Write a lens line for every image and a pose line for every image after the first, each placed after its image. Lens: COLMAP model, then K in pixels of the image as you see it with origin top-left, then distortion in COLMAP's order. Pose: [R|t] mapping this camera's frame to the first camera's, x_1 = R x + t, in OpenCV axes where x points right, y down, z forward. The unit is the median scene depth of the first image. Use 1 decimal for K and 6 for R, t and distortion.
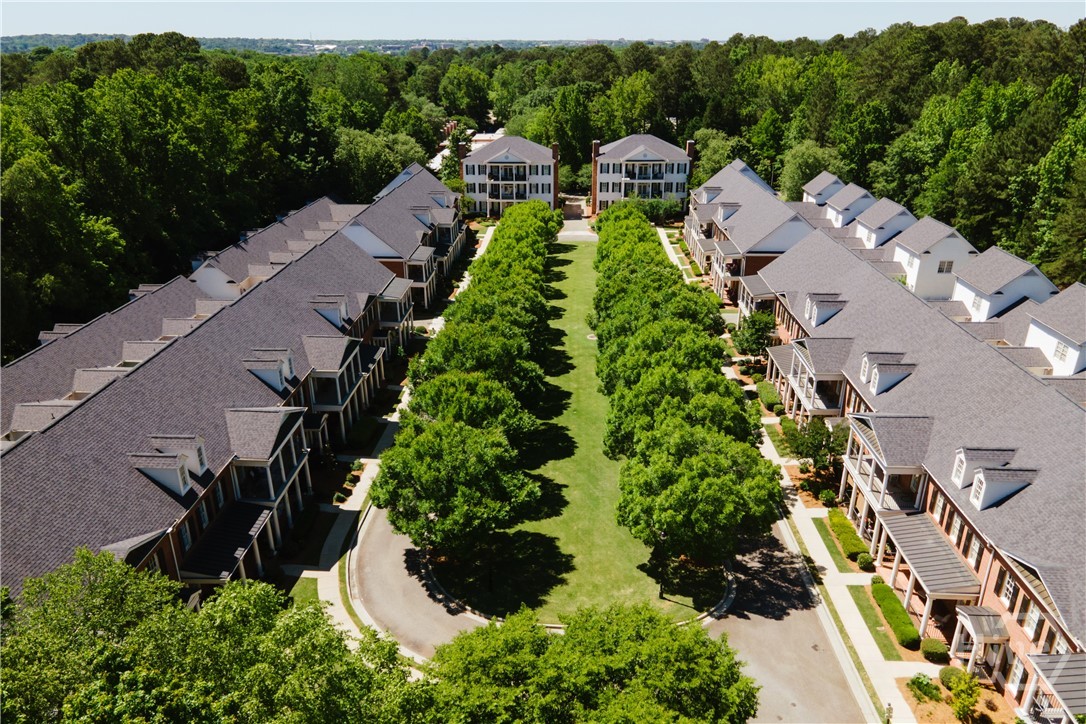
lens RADIAL K [[790.6, 0, 542.8], [0, 790.6, 383.8], [0, 0, 1]] dist [0.027585, 0.002993]
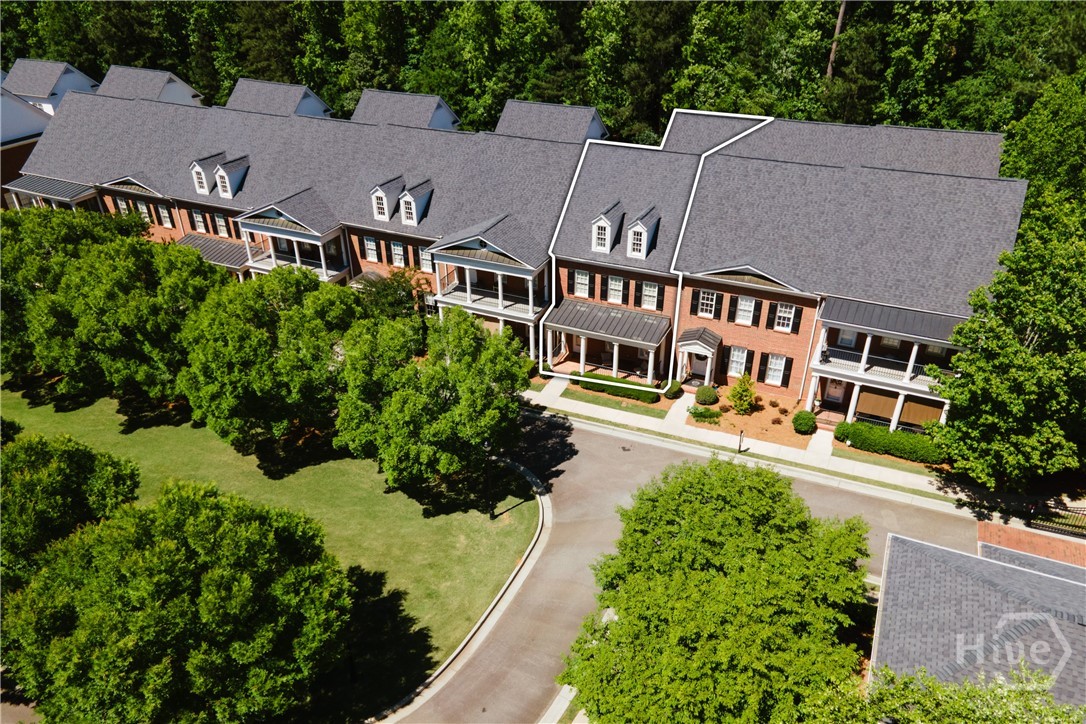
lens RADIAL K [[787.9, 0, 539.9], [0, 787.9, 398.6], [0, 0, 1]] dist [0.038122, 0.004151]
pose [[0.382439, -0.491257, 0.782564, -0.300245], [0.367525, 0.857944, 0.358967, -0.079282], [-0.847741, 0.150329, 0.508661, 0.396832]]
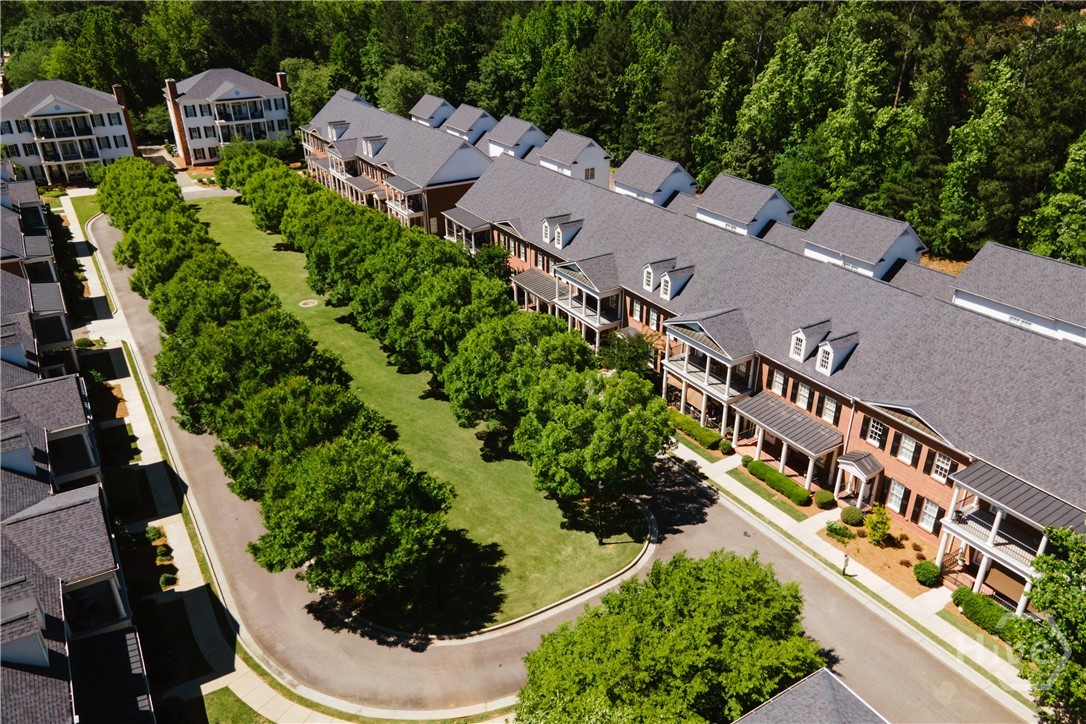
lens RADIAL K [[788.7, 0, 543.0], [0, 788.7, 362.0], [0, 0, 1]] dist [0.031615, 0.002831]
pose [[0.829240, -0.256186, 0.496718, -0.260878], [0.223608, 0.966600, 0.125232, -0.070677], [-0.512211, 0.007223, 0.858830, 0.132210]]
